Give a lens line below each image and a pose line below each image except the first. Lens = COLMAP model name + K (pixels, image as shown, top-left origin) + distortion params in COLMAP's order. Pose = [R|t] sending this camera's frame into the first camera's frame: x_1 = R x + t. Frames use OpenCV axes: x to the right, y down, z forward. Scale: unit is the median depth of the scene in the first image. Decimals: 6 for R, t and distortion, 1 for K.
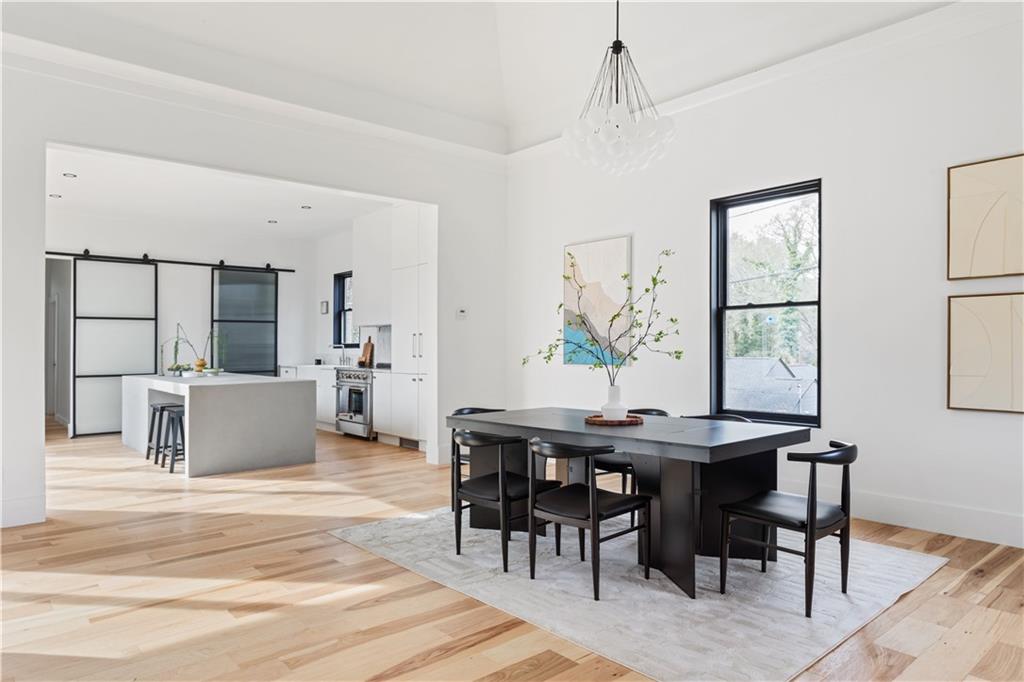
lens RADIAL K [[649.7, 0, 518.8], [0, 649.7, 345.2], [0, 0, 1]] dist [0.002175, -0.010424]
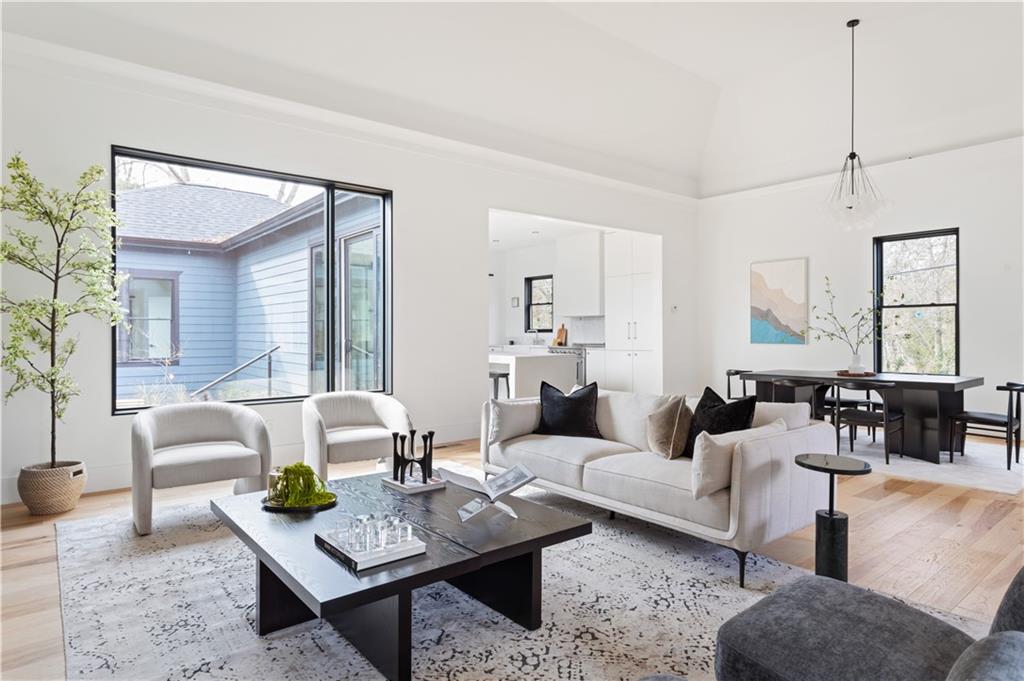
lens RADIAL K [[594.0, 0, 517.3], [0, 594.0, 333.5], [0, 0, 1]] dist [0.015307, 0.005417]
pose [[0.999678, 0.003426, -0.025132, -0.345234], [-0.003322, 0.999986, 0.004186, 0.001797], [0.025146, -0.004101, 0.999675, -0.298685]]
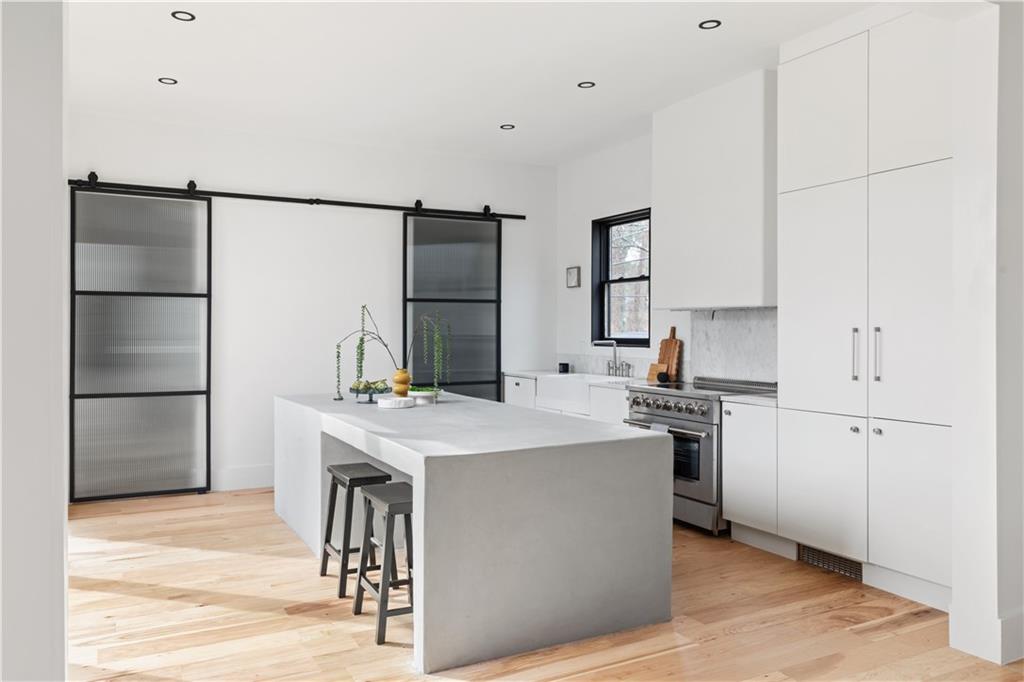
lens RADIAL K [[761.1, 0, 505.6], [0, 761.1, 342.8], [0, 0, 1]] dist [-0.051044, -0.000891]
pose [[0.970945, 0.009942, -0.239096, -0.250241], [-0.004796, 0.999744, 0.022097, -0.016331], [0.239255, -0.020309, 0.970744, 0.395704]]
